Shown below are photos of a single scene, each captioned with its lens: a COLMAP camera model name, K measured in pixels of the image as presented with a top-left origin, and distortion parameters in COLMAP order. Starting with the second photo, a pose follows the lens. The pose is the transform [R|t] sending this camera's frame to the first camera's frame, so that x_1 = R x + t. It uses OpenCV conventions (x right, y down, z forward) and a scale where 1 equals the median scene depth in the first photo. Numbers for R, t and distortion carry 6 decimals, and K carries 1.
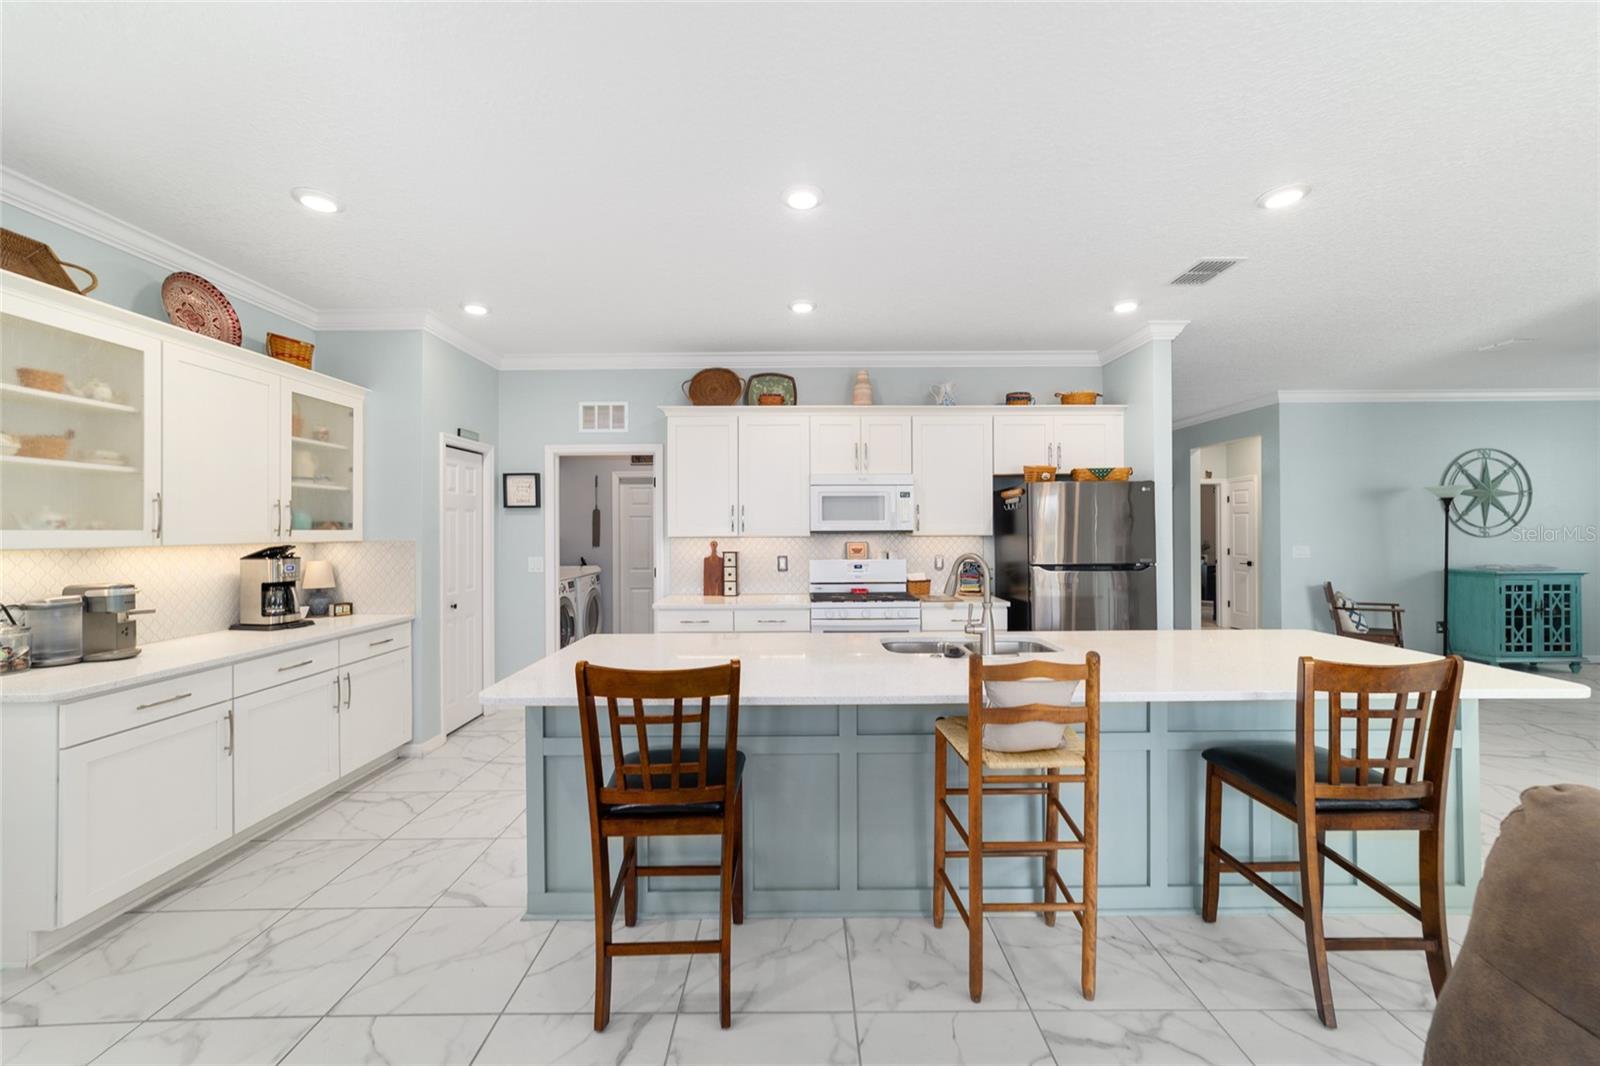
lens RADIAL K [[614.5, 0, 799.8], [0, 614.5, 525.2], [0, 0, 1]] dist [-0.017806, 0.008535]
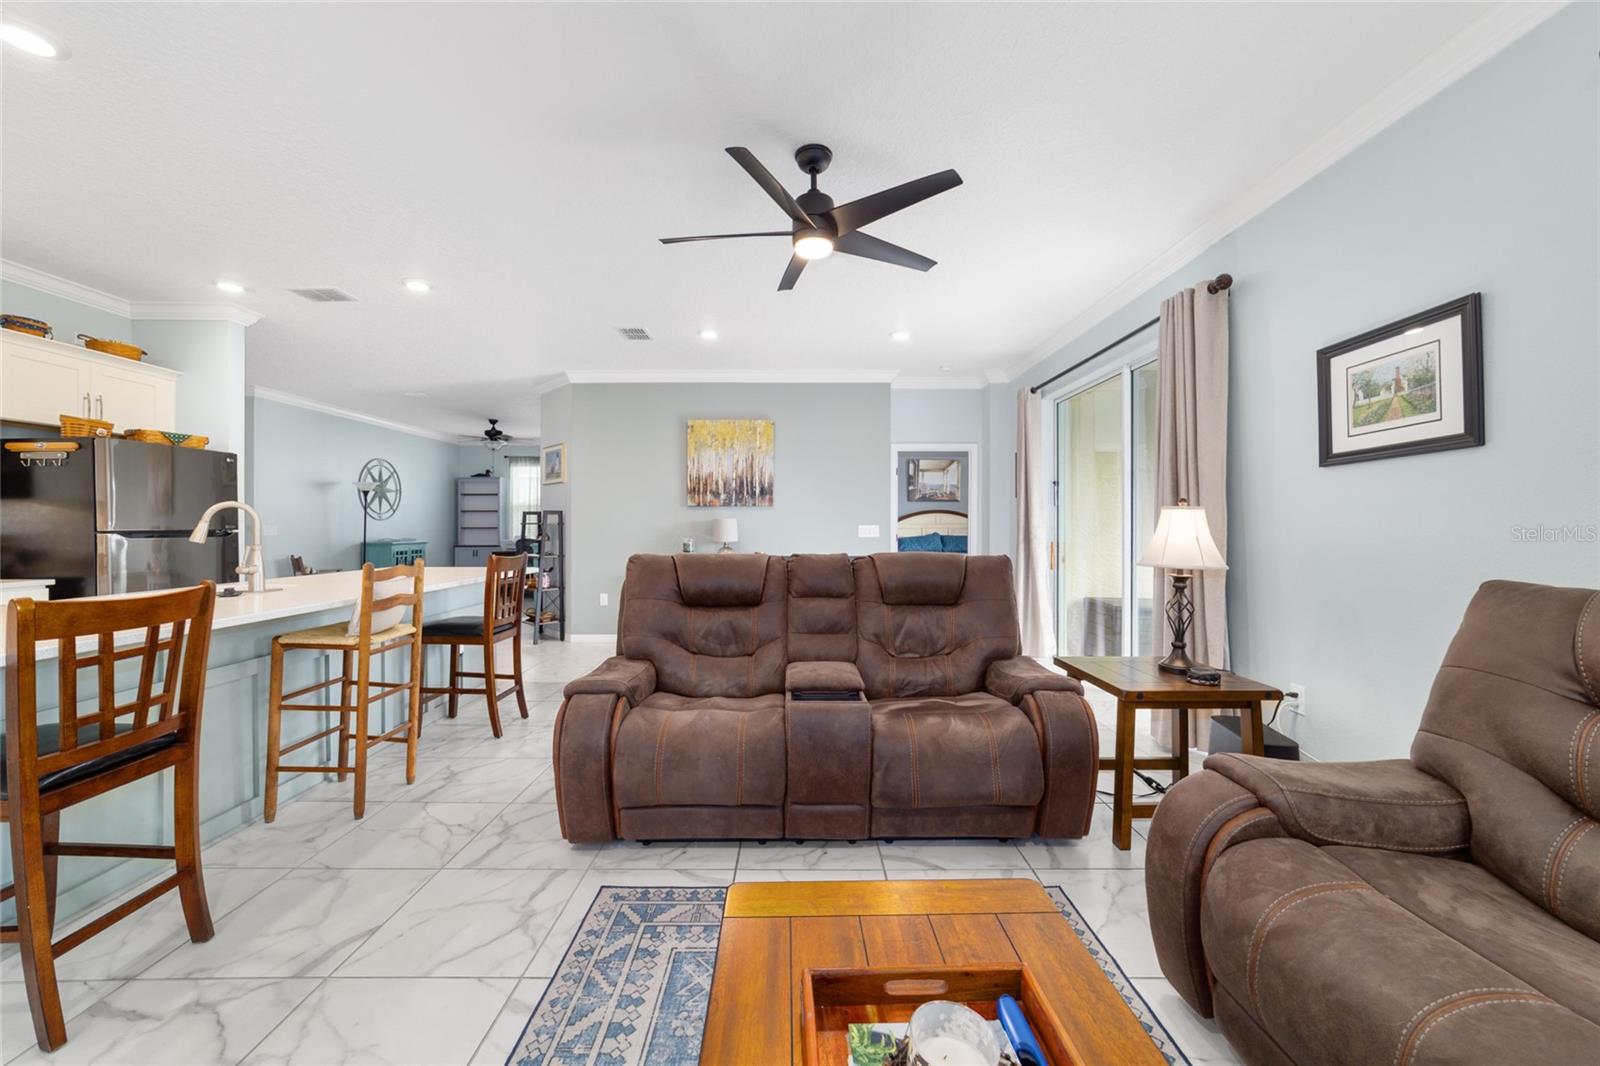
lens RADIAL K [[614.5, 0, 797.7], [0, 614.5, 526.7], [0, 0, 1]] dist [-0.017806, 0.008535]
pose [[0.006193, 0.005639, 0.999965, -0.407615], [-0.007627, 0.999955, -0.005591, 0.046181], [-0.999952, -0.007592, 0.006235, 0.003512]]
